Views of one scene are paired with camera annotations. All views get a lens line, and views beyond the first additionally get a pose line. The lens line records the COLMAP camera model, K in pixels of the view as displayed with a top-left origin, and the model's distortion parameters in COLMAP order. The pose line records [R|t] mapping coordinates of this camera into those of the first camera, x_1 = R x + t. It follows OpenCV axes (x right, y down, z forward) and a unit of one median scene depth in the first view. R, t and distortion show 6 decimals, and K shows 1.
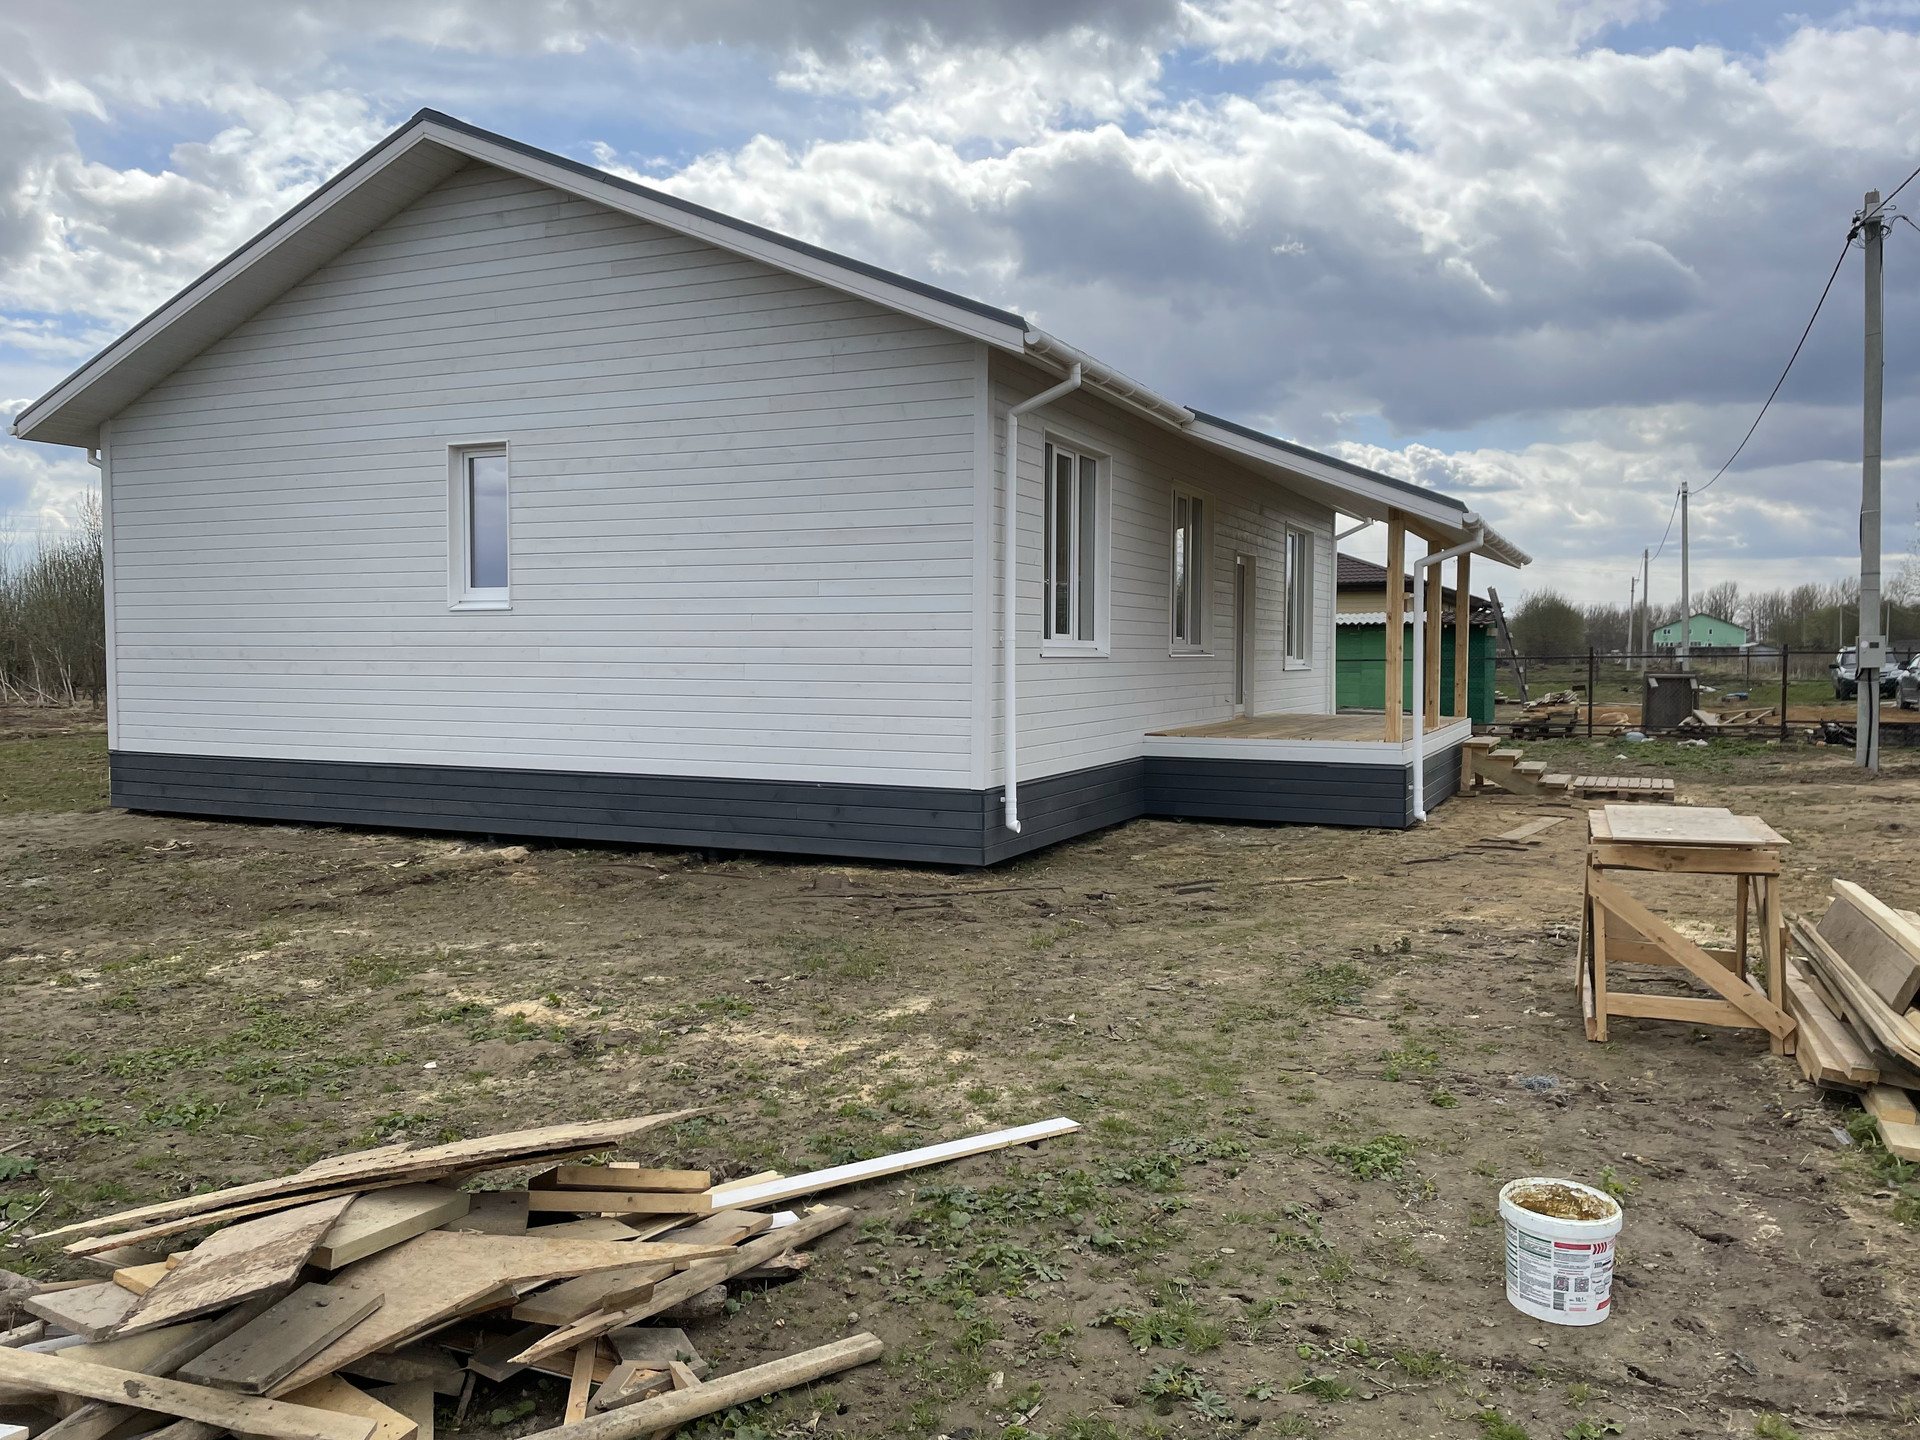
lens RADIAL K [[1446.0, 0, 961.2], [0, 1446.0, 703.6], [0, 0, 1]] dist [0.088594, -0.101904]
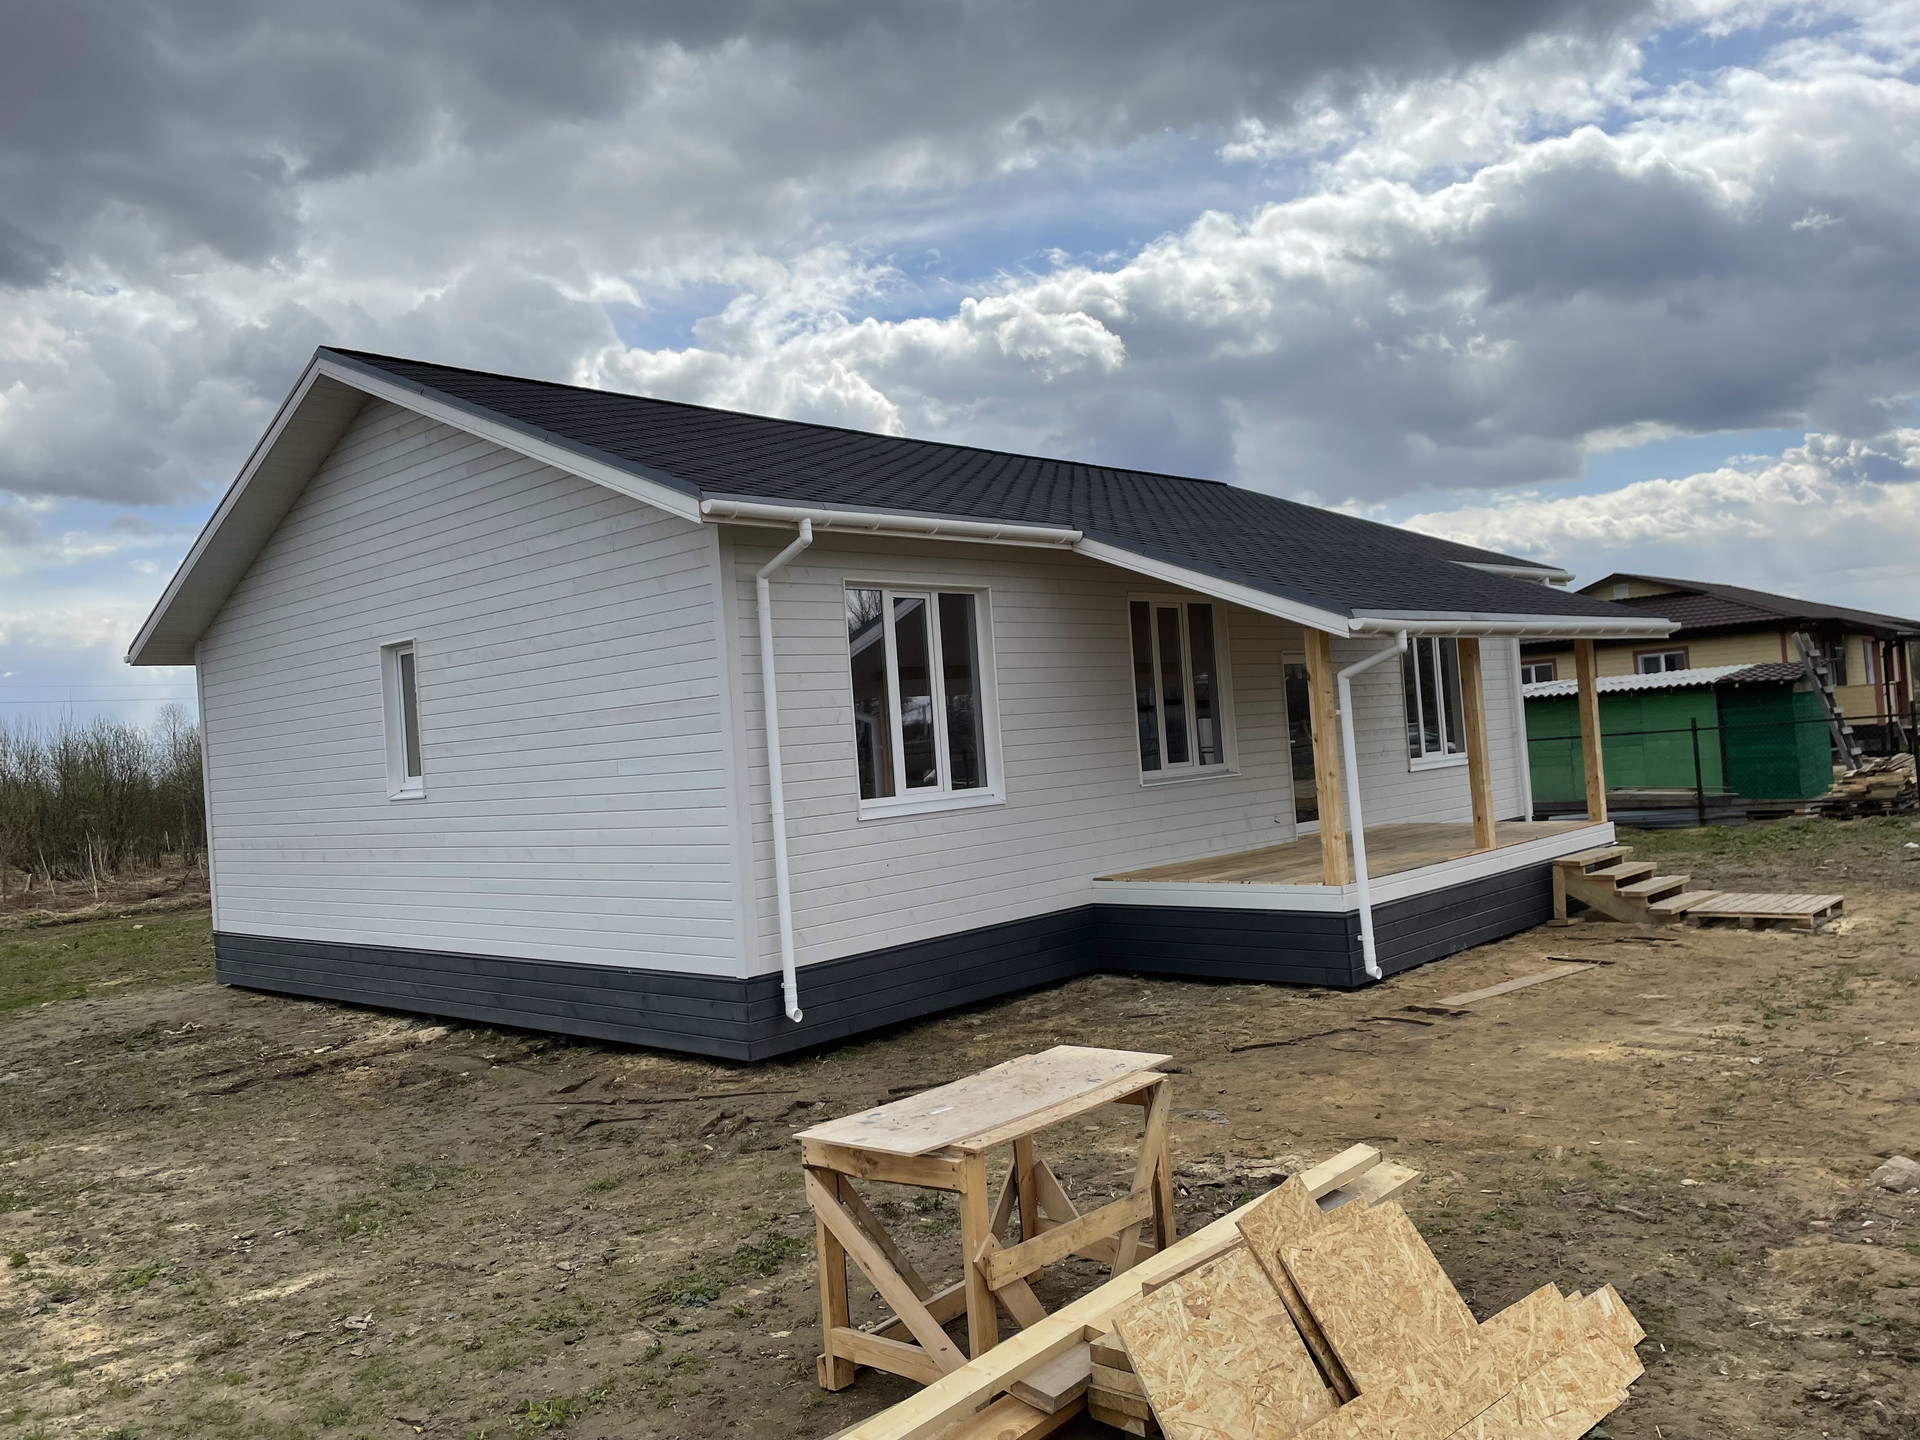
lens RADIAL K [[1446.0, 0, 961.2], [0, 1446.0, 703.6], [0, 0, 1]] dist [0.088594, -0.101904]
pose [[0.946350, -0.078413, -0.313486, 0.392693], [0.062619, 0.996223, -0.060152, -0.044885], [0.317019, 0.037295, 0.947686, 0.126897]]
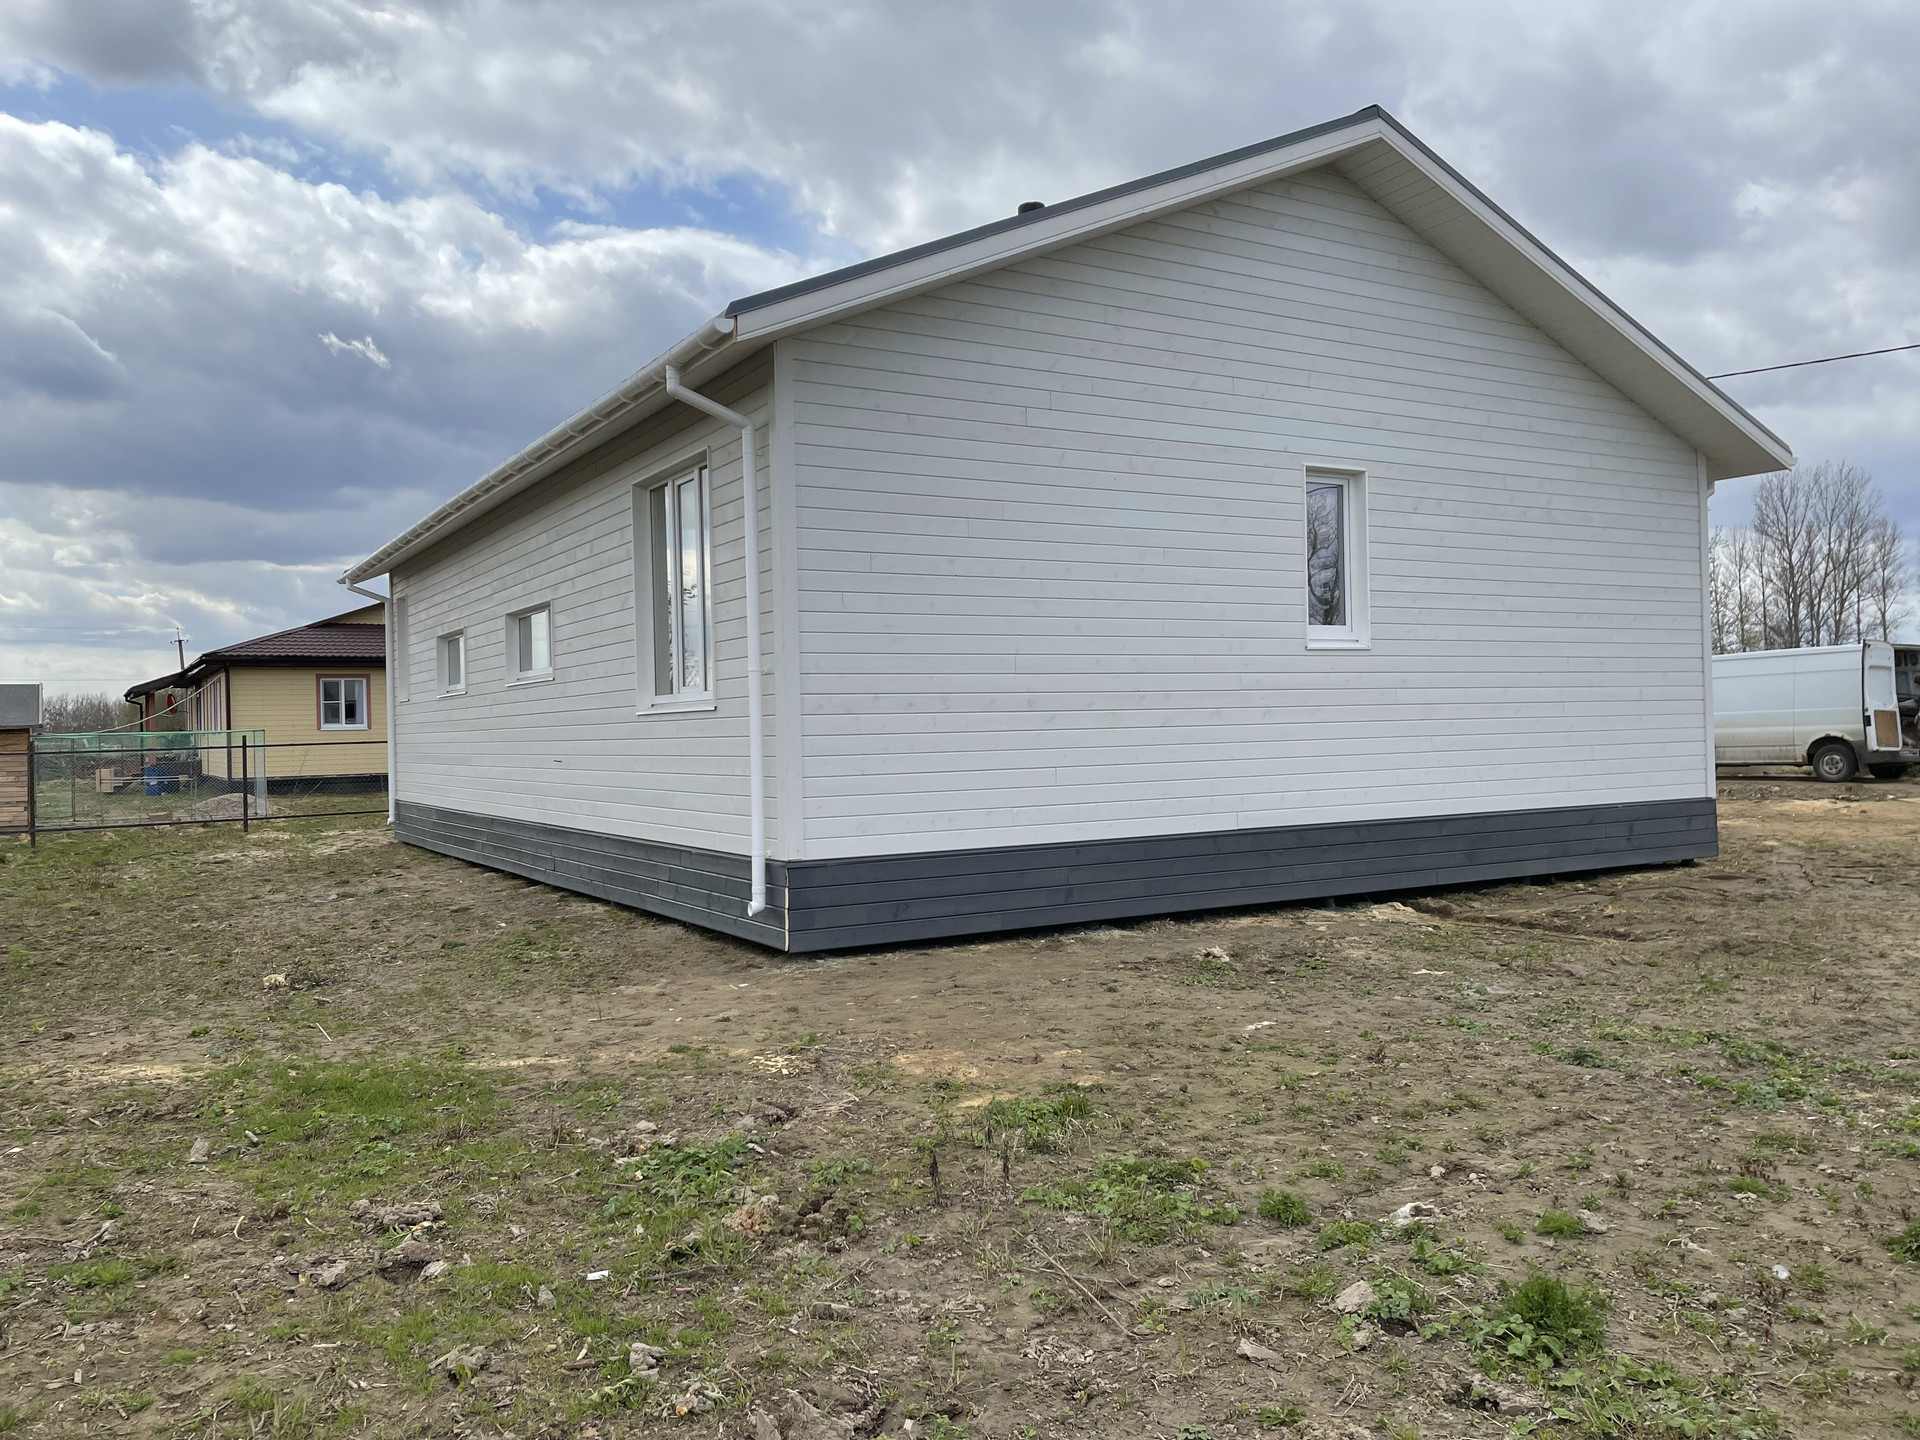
lens RADIAL K [[1446.0, 0, 961.2], [0, 1446.0, 703.6], [0, 0, 1]] dist [0.088594, -0.101904]
pose [[0.563856, -0.002502, 0.825869, -1.239866], [0.053661, 0.997993, -0.033614, -0.012668], [-0.824128, 0.063271, 0.562859, 0.699549]]
